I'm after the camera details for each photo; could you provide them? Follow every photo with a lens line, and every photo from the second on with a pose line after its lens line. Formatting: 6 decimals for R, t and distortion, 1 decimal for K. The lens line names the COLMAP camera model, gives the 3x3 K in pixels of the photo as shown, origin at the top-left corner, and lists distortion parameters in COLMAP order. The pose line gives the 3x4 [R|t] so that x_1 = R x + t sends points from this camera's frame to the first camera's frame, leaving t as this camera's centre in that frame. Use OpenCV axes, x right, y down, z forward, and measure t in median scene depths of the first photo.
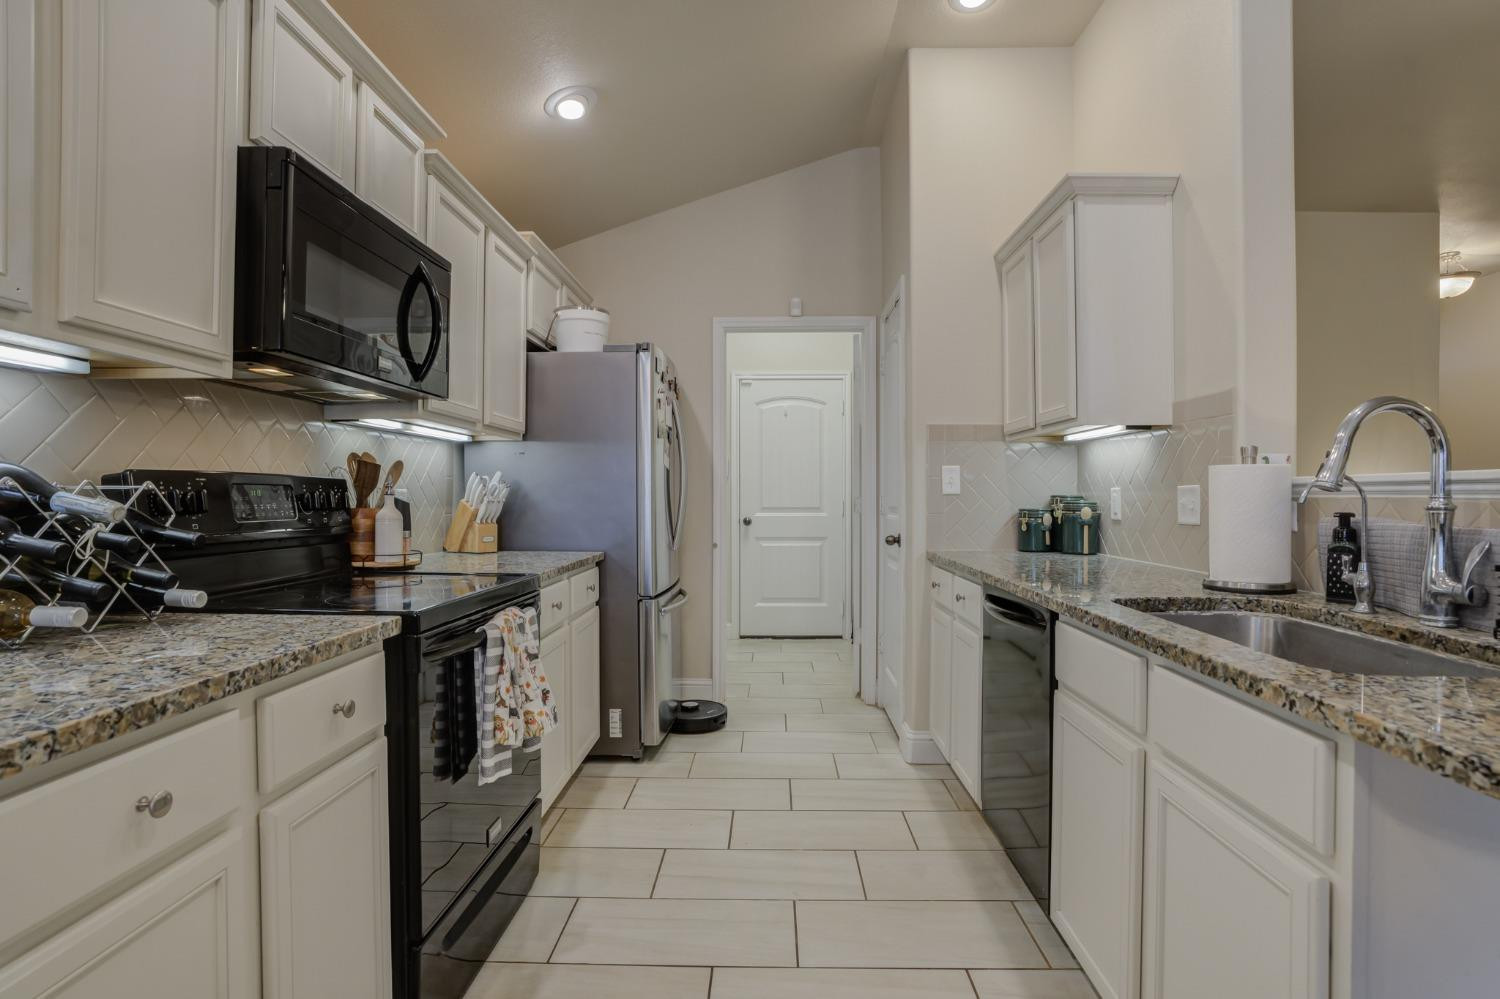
lens RADIAL K [[744.6, 0, 750.0], [0, 744.6, 499.5], [0, 0, 1]] dist [-0.069484, 0.033381]
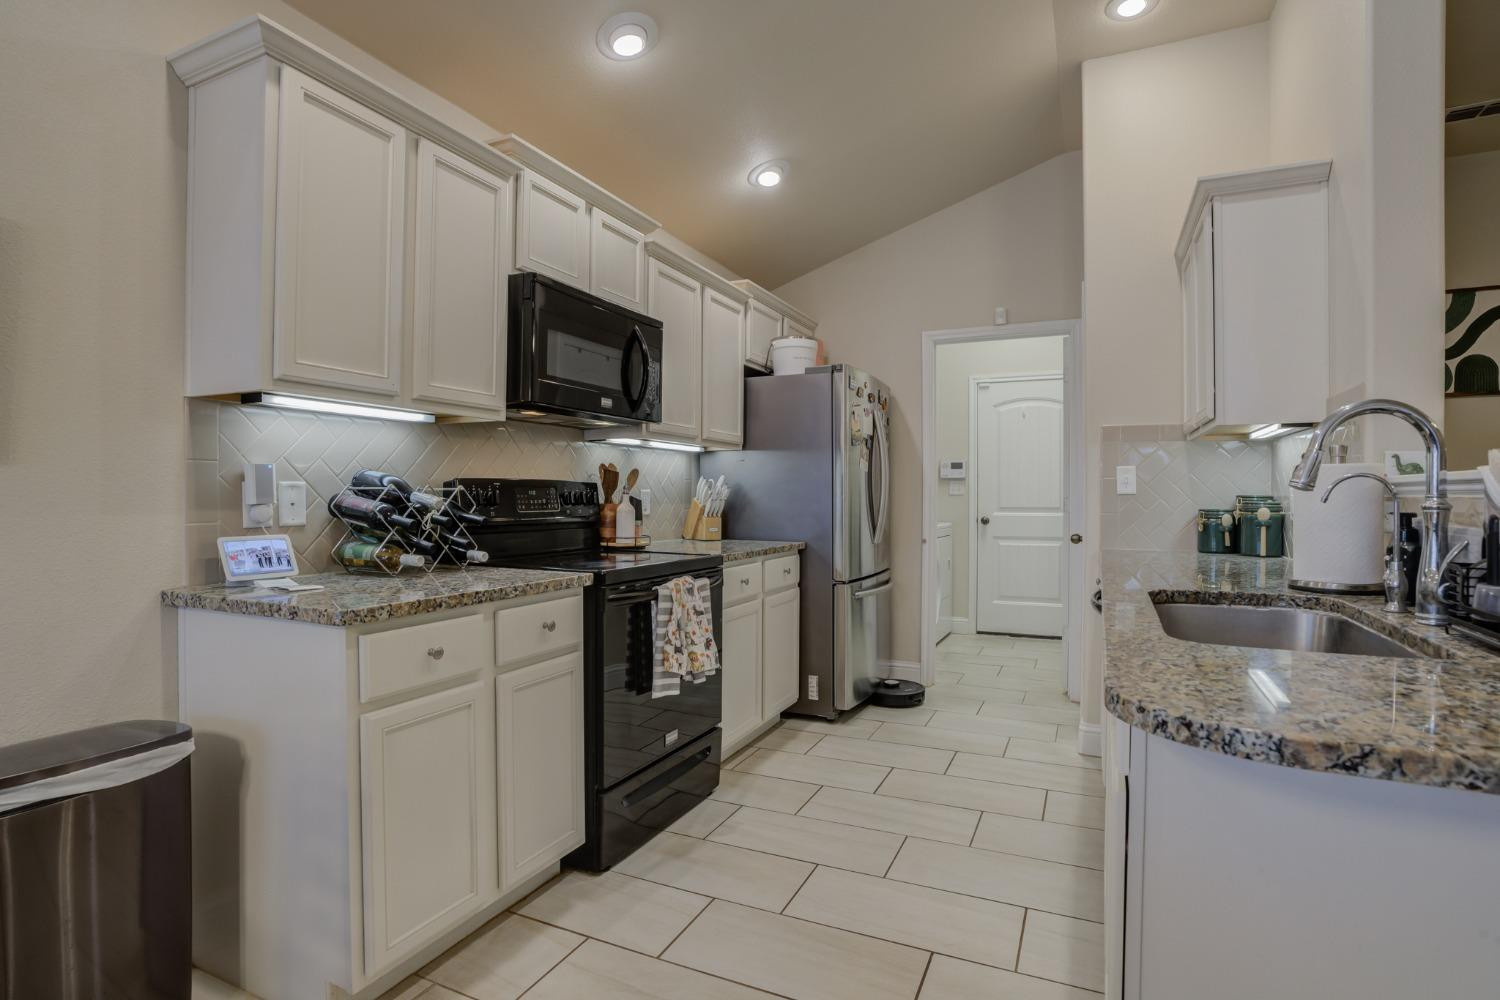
lens RADIAL K [[744.6, 0, 750.0], [0, 744.6, 500.0], [0, 0, 1]] dist [-0.069484, 0.033381]
pose [[0.916737, 0.004021, -0.399471, 0.276719], [-0.003843, 0.999992, 0.001247, 0.002199], [0.399473, 0.000392, 0.916745, -0.178866]]
